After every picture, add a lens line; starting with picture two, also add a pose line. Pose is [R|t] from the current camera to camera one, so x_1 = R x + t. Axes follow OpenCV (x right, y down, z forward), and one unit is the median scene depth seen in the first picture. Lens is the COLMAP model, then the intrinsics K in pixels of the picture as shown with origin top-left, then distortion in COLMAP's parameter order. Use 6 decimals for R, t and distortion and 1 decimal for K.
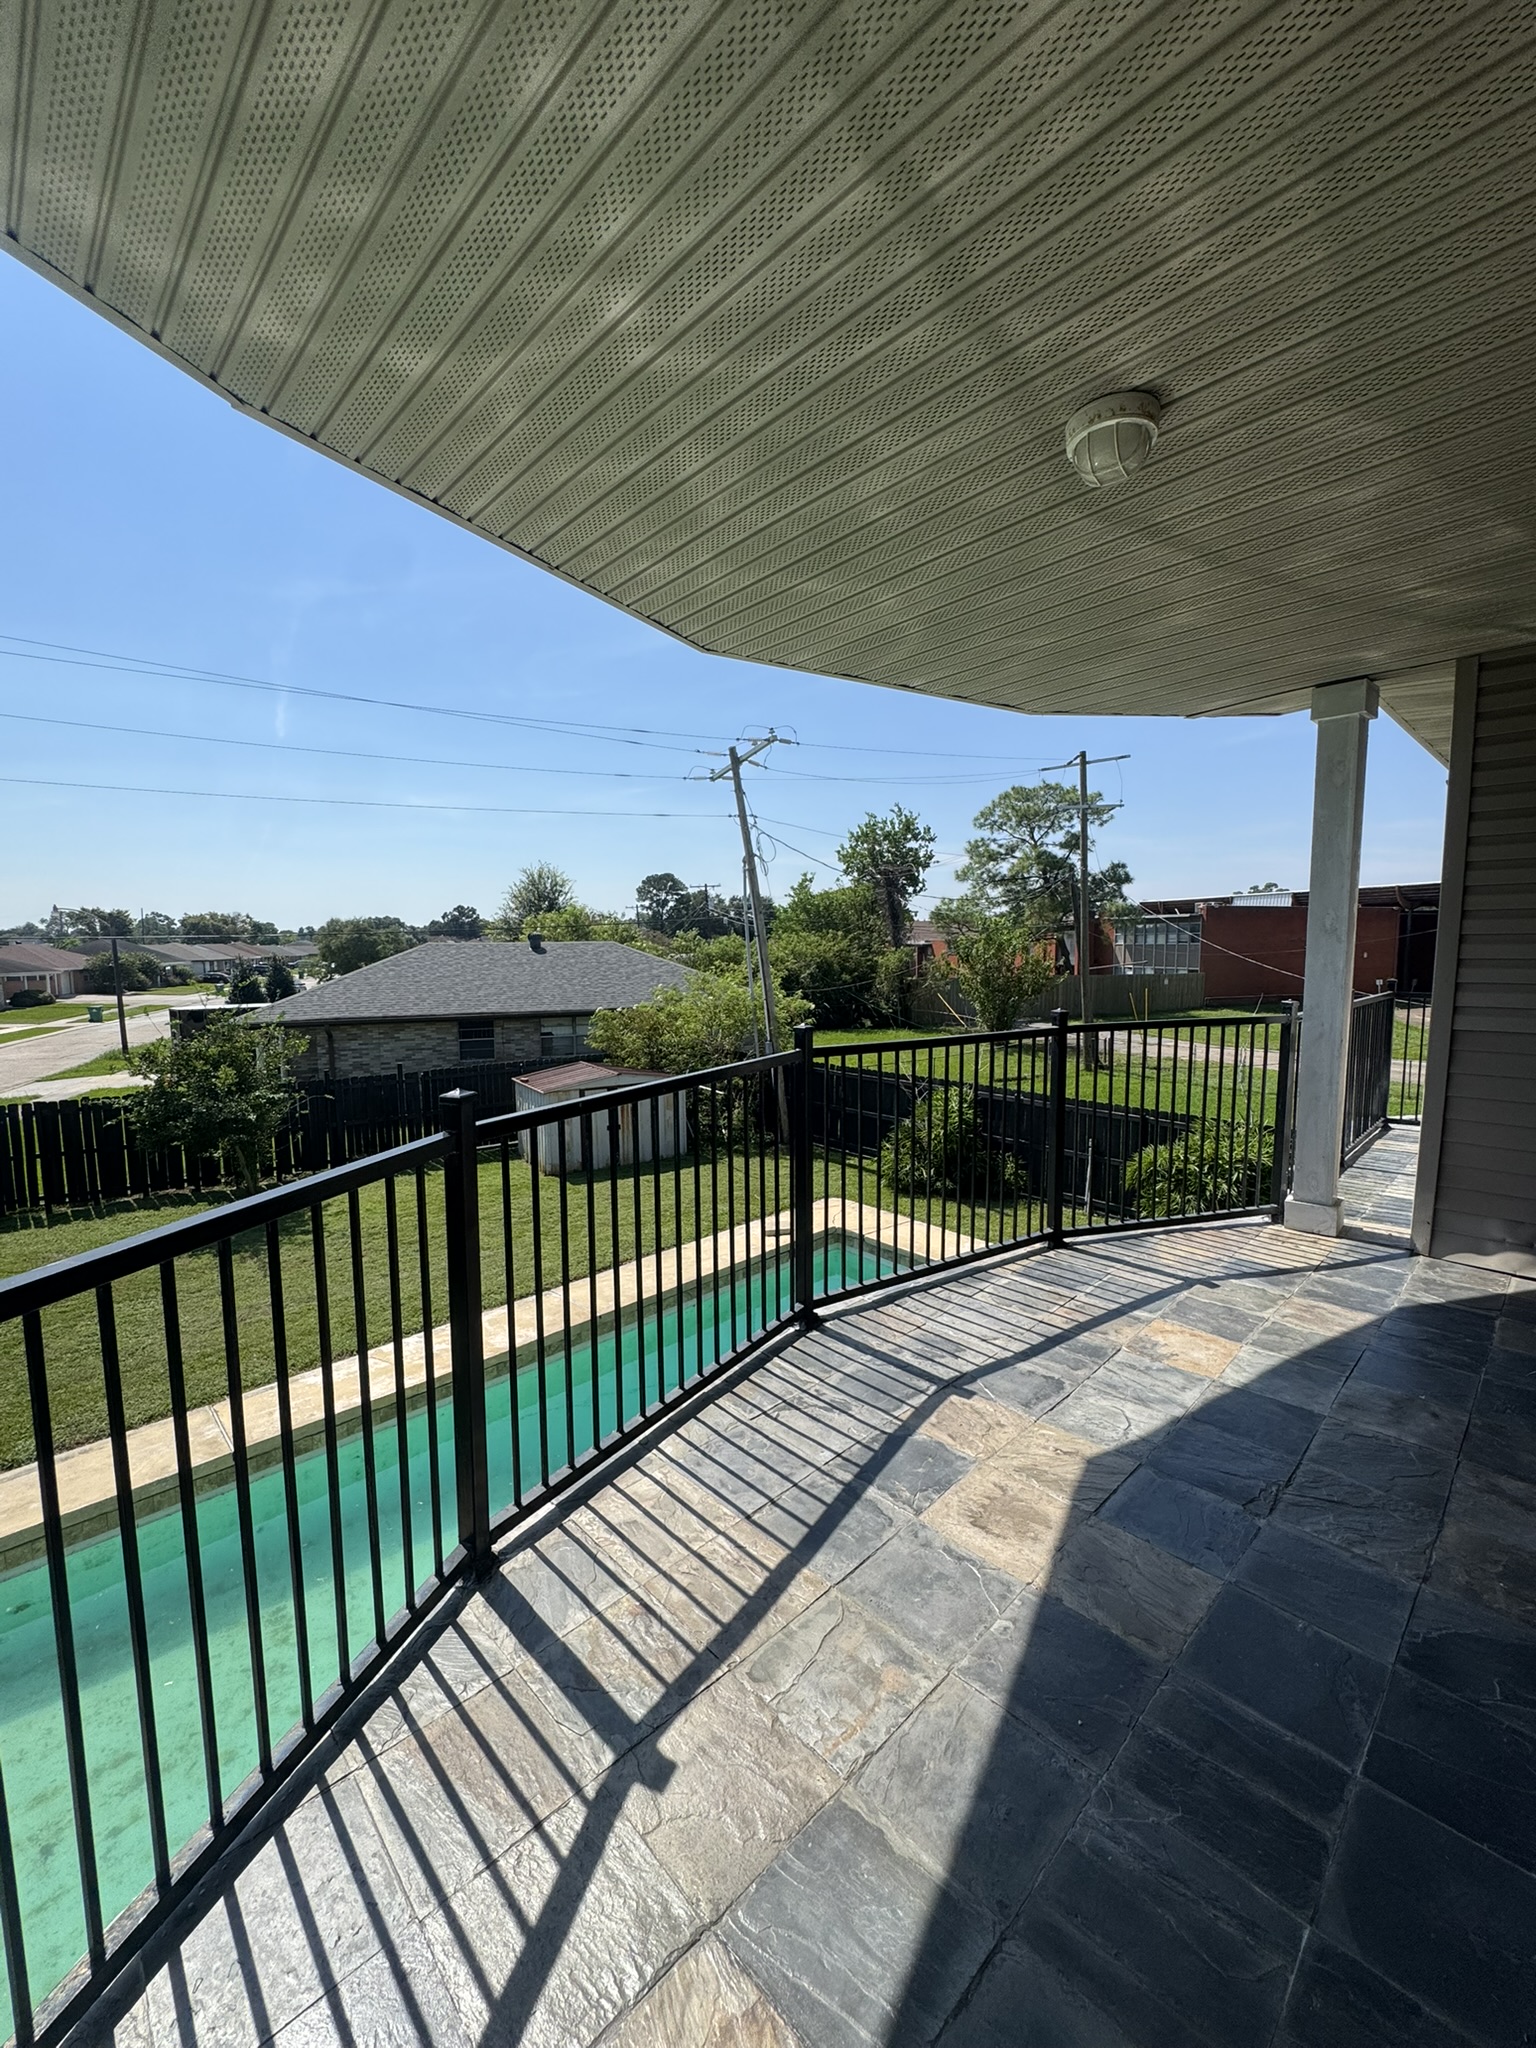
lens RADIAL K [[822.5, 0, 766.2], [0, 822.5, 1029.6], [0, 0, 1]] dist [-0.000306, 0.000016]
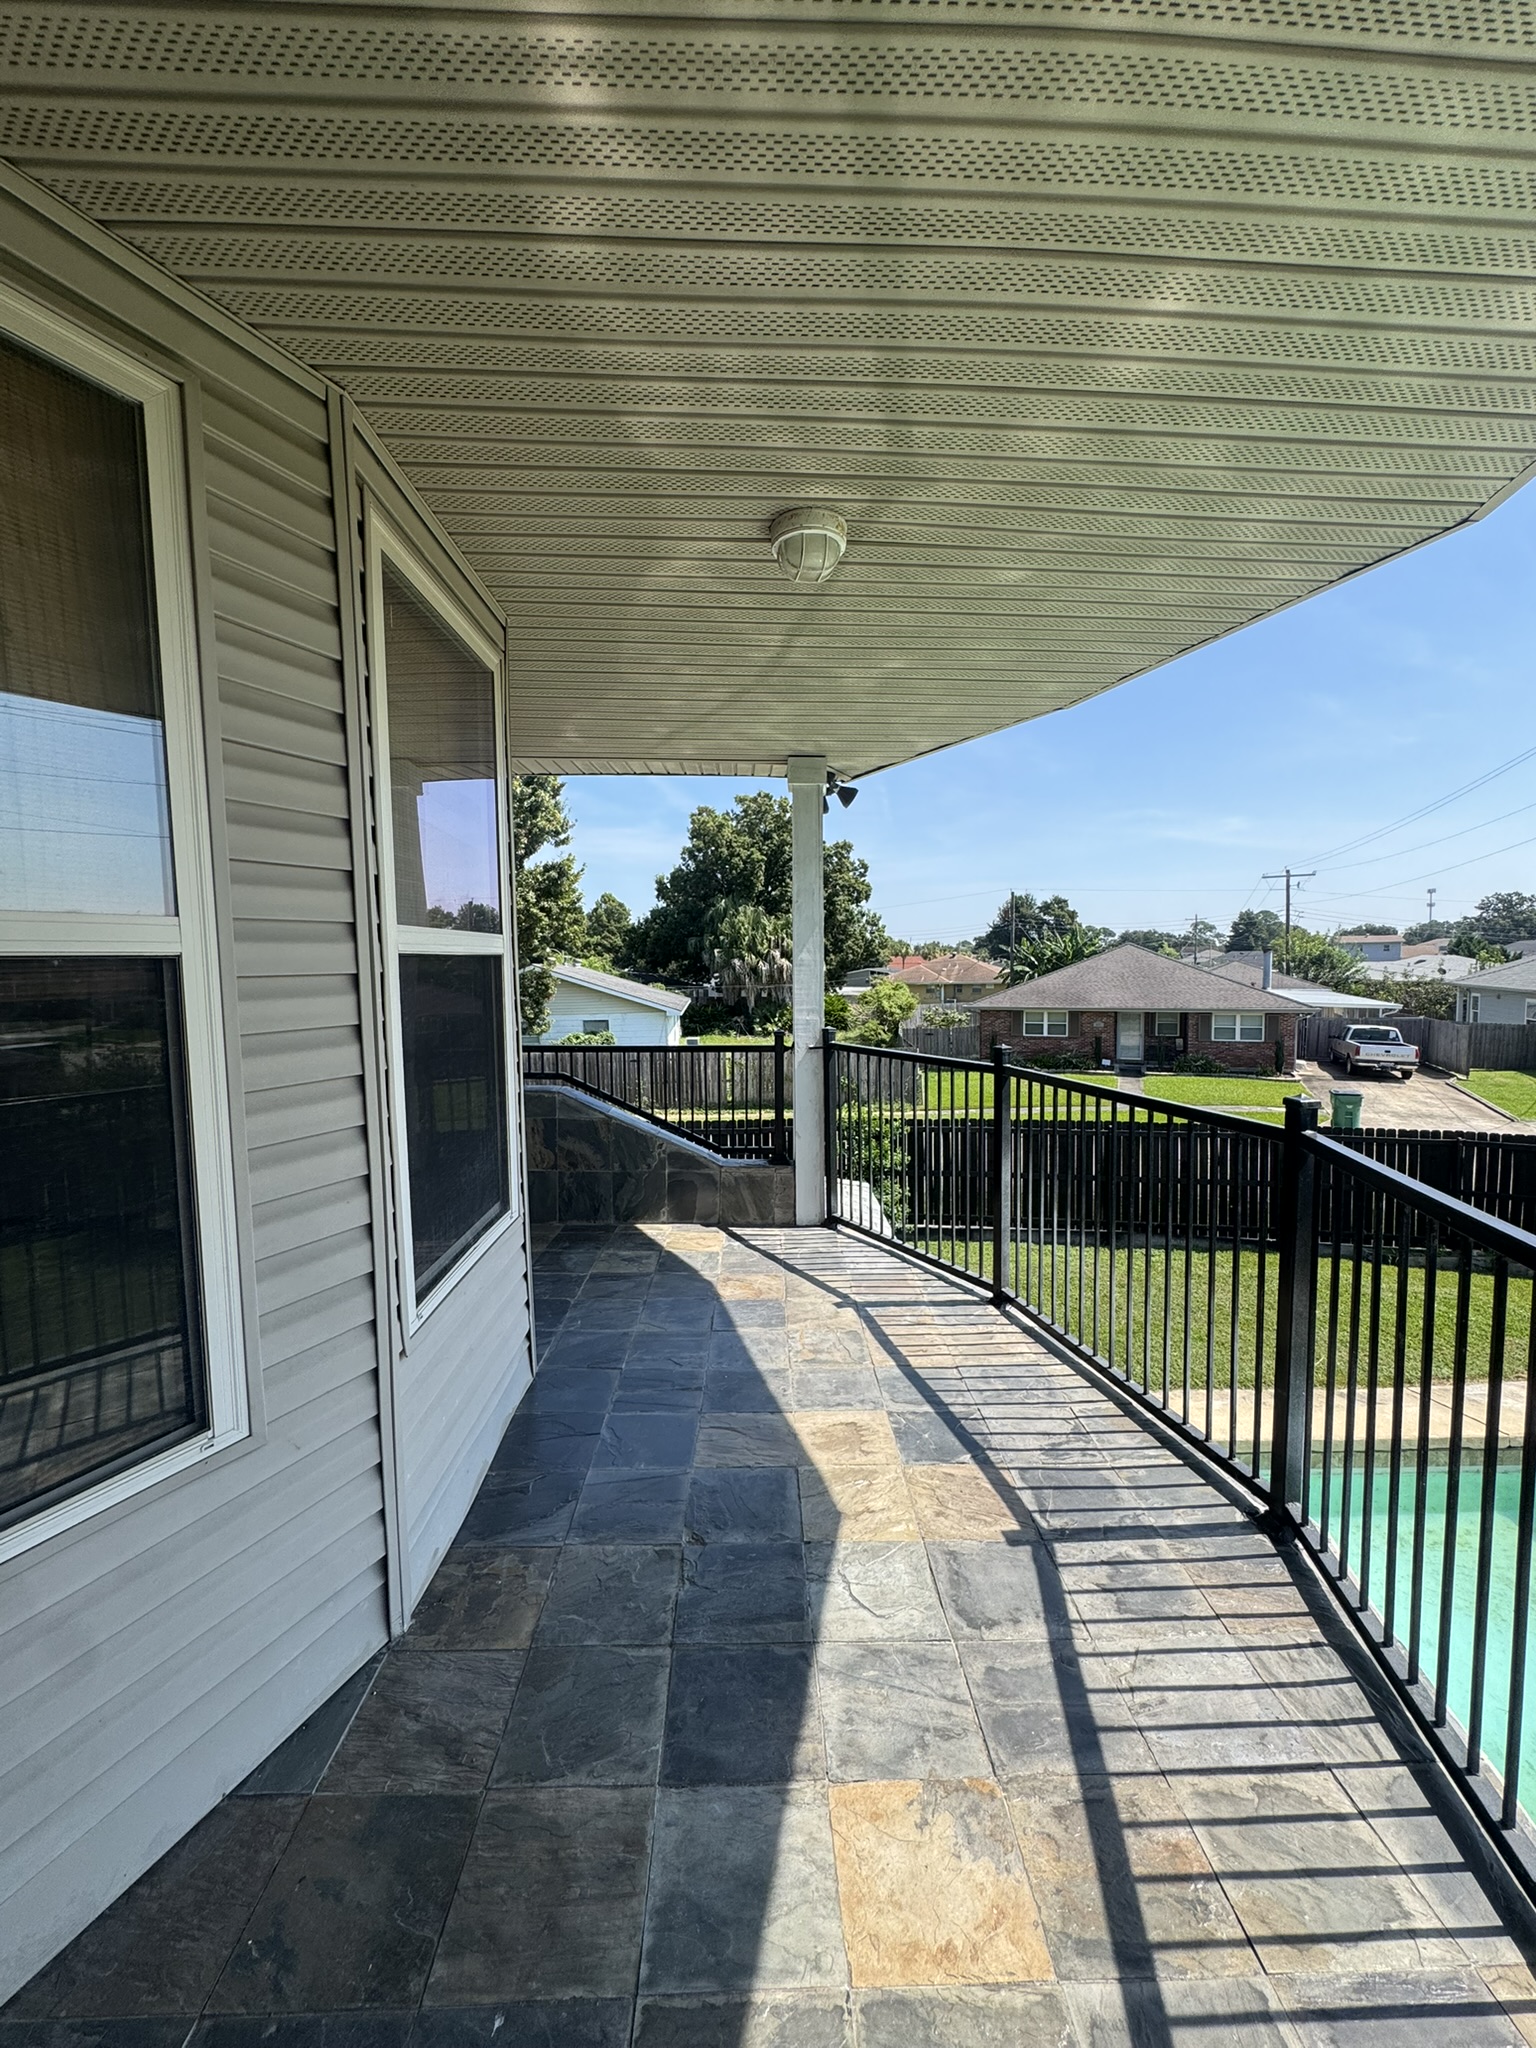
lens RADIAL K [[822.5, 0, 777.5], [0, 822.5, 1021.7], [0, 0, 1]] dist [-0.000306, 0.000016]
pose [[-0.672102, 0.070312, -0.737113, 1.073817], [-0.061968, 0.986648, 0.150618, -0.179692], [0.737861, 0.146908, -0.658771, 1.446788]]
